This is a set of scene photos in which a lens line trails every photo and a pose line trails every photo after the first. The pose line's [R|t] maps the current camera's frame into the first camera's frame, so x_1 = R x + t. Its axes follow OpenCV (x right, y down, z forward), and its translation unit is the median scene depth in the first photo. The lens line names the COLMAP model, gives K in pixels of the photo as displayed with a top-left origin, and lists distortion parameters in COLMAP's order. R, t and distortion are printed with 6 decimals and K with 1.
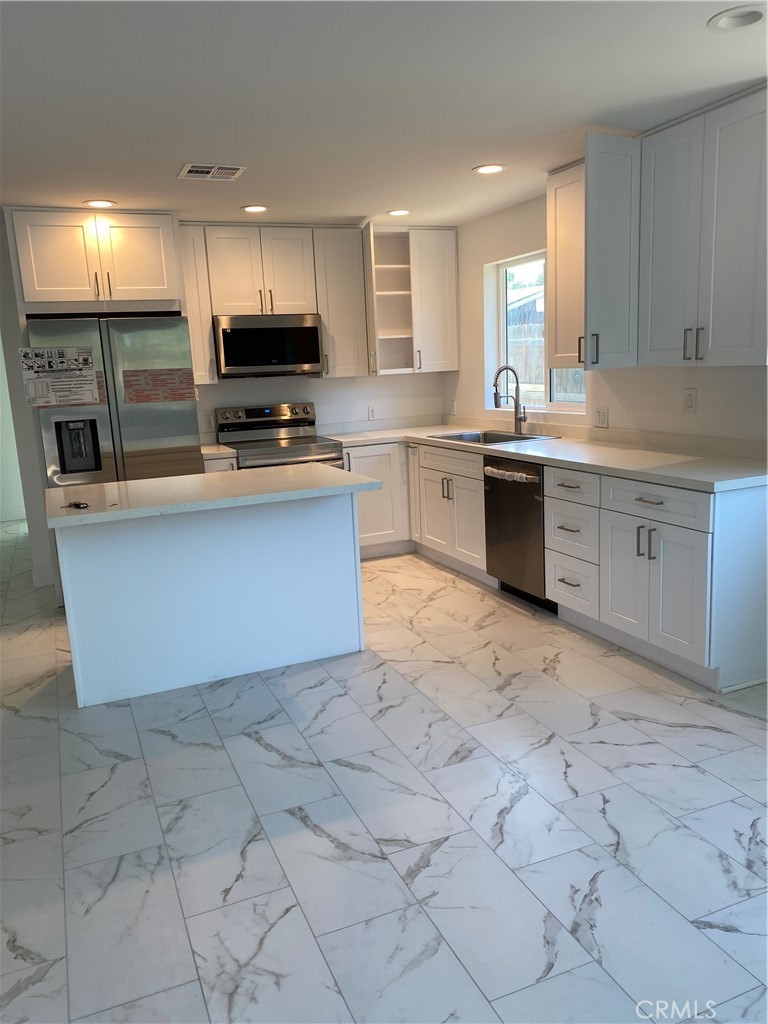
lens RADIAL K [[780.9, 0, 385.5], [0, 780.9, 514.6], [0, 0, 1]] dist [0.022123, -0.024104]
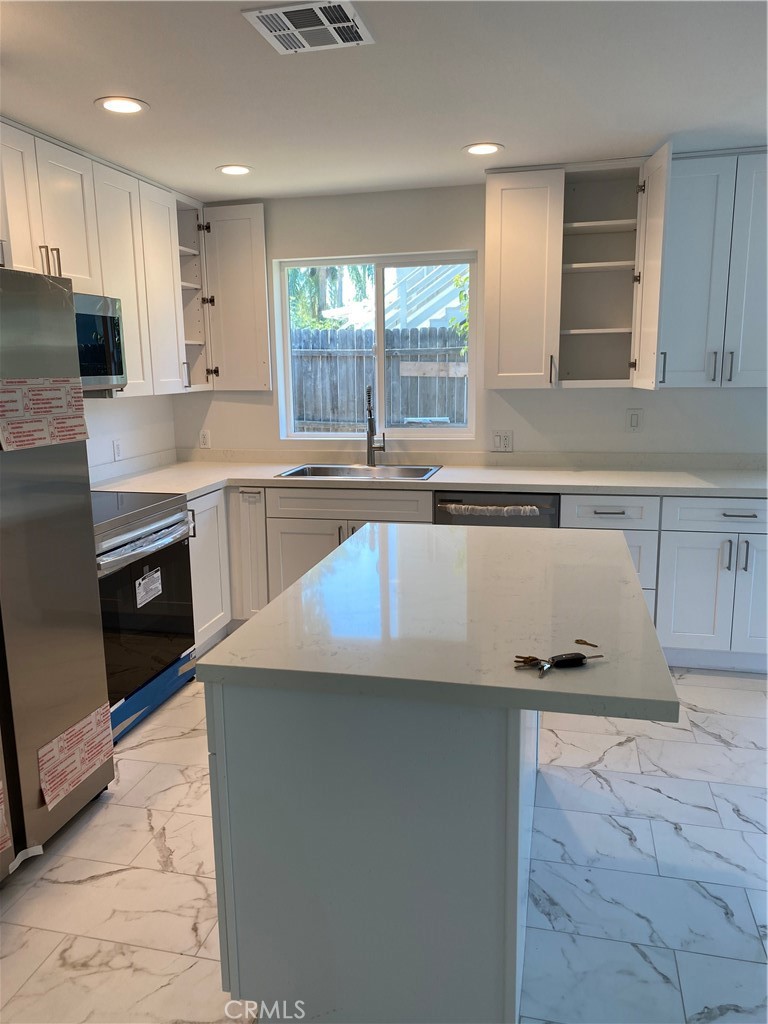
lens RADIAL K [[780.9, 0, 383.7], [0, 780.9, 510.7], [0, 0, 1]] dist [0.022123, -0.024104]
pose [[0.592572, -0.109834, 0.797994, -0.638060], [0.142348, 0.989348, 0.030467, -0.101011], [-0.792840, 0.095539, 0.601895, 0.622331]]
